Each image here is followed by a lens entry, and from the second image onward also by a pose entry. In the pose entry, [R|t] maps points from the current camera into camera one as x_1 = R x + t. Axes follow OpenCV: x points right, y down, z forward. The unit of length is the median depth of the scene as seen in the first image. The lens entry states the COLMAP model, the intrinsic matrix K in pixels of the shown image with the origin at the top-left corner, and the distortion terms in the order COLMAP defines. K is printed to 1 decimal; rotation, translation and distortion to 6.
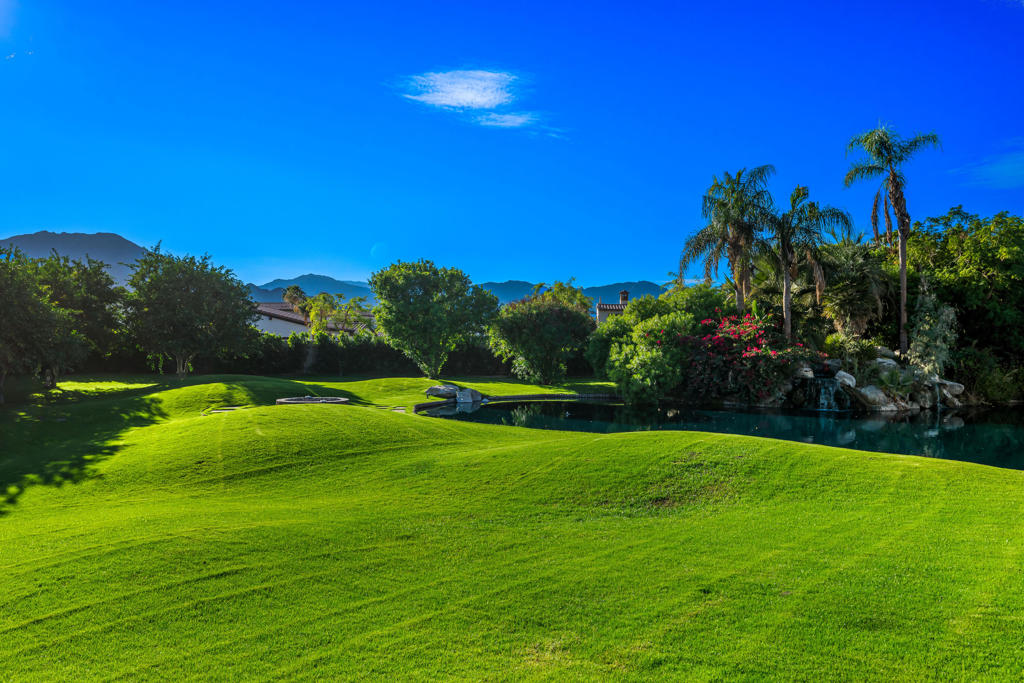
lens RADIAL K [[756.0, 0, 512.0], [0, 756.0, 341.5], [0, 0, 1]] dist [-0.007741, -0.003456]
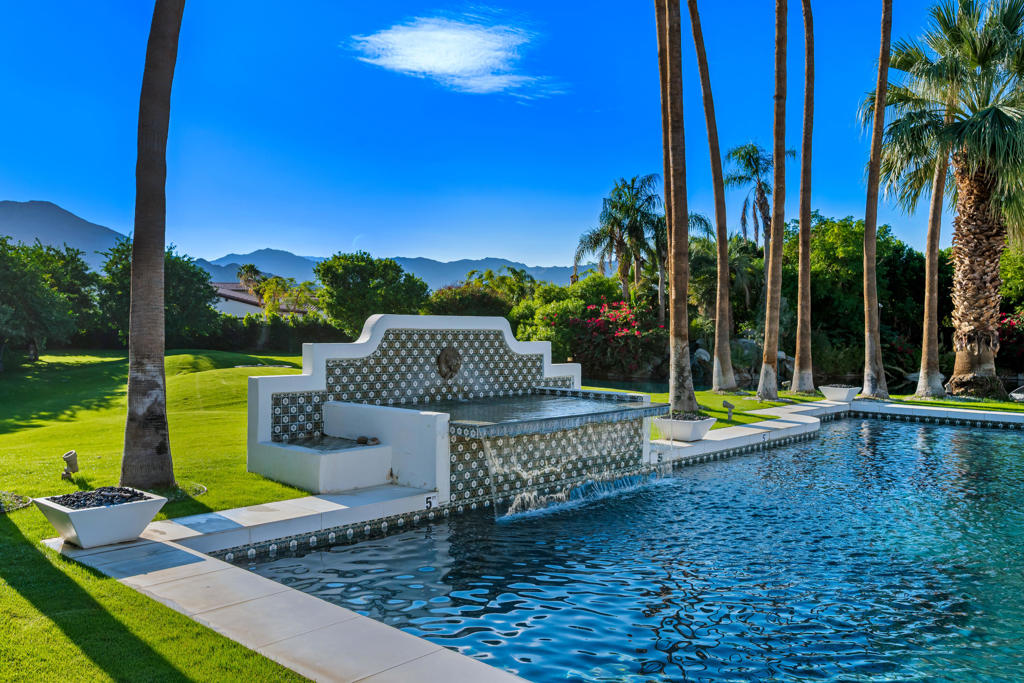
lens RADIAL K [[850.1, 0, 512.0], [0, 850.1, 341.5], [0, 0, 1]] dist [-0.001541, 0.000472]
pose [[0.999797, 0.006891, 0.018914, 0.093430], [-0.007263, 0.999780, 0.019673, 0.002621], [-0.018775, -0.019806, 0.999628, -0.319997]]
